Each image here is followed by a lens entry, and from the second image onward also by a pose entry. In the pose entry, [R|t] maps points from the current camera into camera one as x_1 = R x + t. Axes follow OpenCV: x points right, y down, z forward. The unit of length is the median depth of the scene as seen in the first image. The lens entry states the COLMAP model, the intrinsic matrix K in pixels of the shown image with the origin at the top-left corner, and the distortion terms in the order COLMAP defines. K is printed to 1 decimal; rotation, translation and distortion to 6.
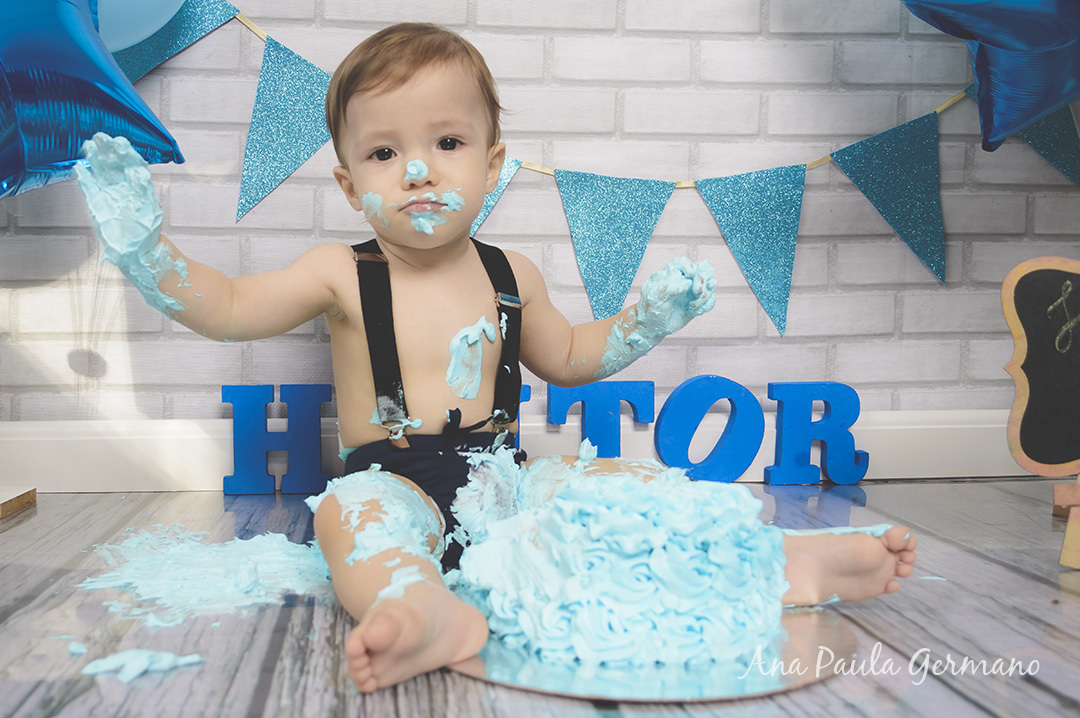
lens RADIAL K [[1061.9, 0, 456.3], [0, 1061.9, 396.8], [0, 0, 1]] dist [-0.084154, 0.003772]
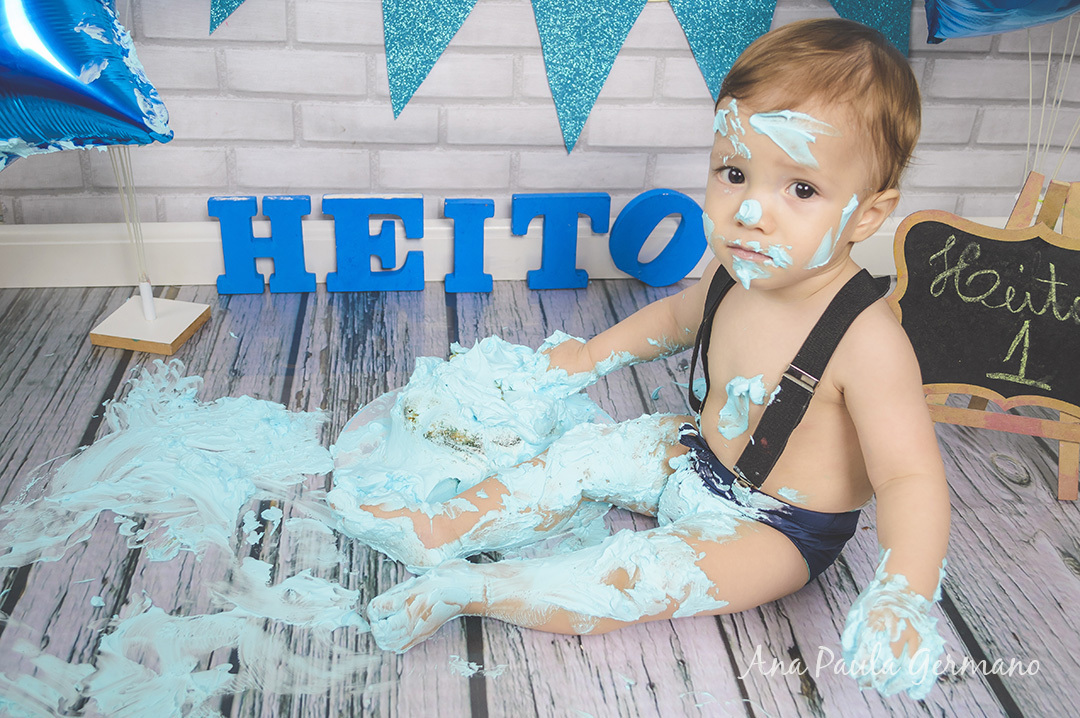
lens RADIAL K [[1049.5, 0, 540.0], [0, 1049.5, 359.0], [0, 0, 1]] dist [-0.086533, 0.003113]
pose [[0.998528, 0.021437, 0.049820, 0.063345], [-0.040427, 0.906537, 0.420187, -0.303996], [-0.036156, -0.421583, 0.906069, -0.036884]]
